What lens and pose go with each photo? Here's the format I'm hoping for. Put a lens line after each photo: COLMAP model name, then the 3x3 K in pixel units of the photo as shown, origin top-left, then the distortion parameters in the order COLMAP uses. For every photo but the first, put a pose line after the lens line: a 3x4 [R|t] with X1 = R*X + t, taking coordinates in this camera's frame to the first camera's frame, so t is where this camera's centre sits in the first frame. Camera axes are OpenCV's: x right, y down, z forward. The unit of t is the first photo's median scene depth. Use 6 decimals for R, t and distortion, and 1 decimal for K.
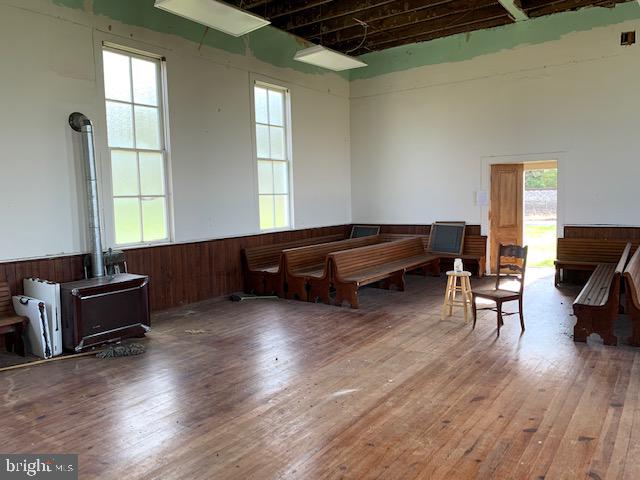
lens RADIAL K [[502.9, 0, 320.0], [0, 502.9, 240.0], [0, 0, 1]] dist [0.005243, -0.001571]
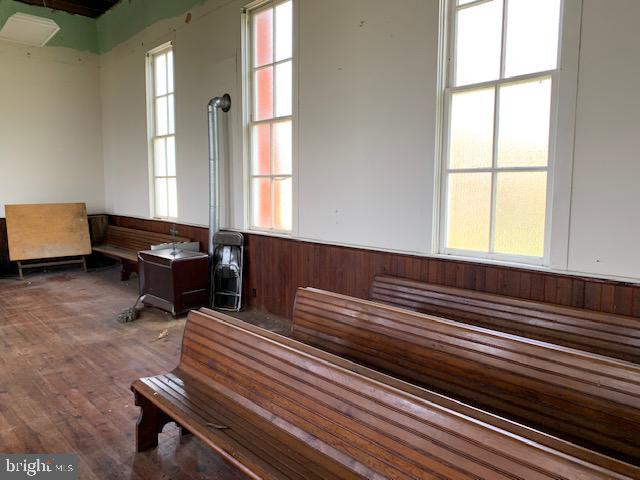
lens RADIAL K [[490.4, 0, 320.0], [0, 490.4, 240.0], [0, 0, 1]] dist [0.012013, -0.007218]
pose [[-0.210325, 0.133337, -0.968496, 0.512624], [-0.079492, 0.985043, 0.152878, -0.133487], [0.974394, 0.109142, -0.196580, 1.472628]]
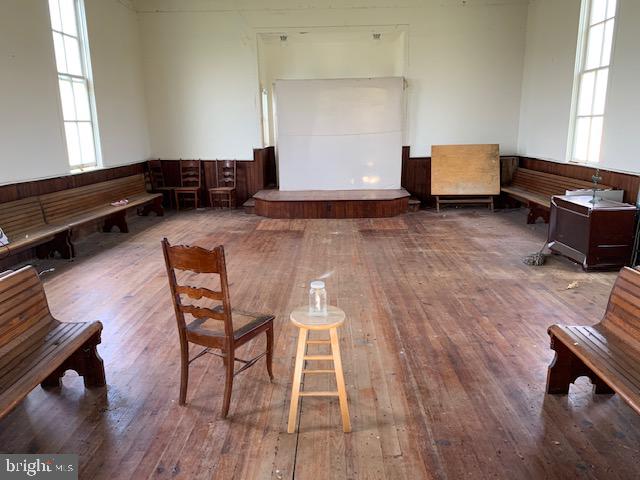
lens RADIAL K [[490.4, 0, 320.0], [0, 490.4, 240.0], [0, 0, 1]] dist [0.012013, -0.007218]
pose [[-0.834651, 0.155447, -0.528388, 0.532401], [-0.014482, 0.952821, 0.303187, -0.132044], [0.550588, 0.260707, -0.793022, 1.453514]]
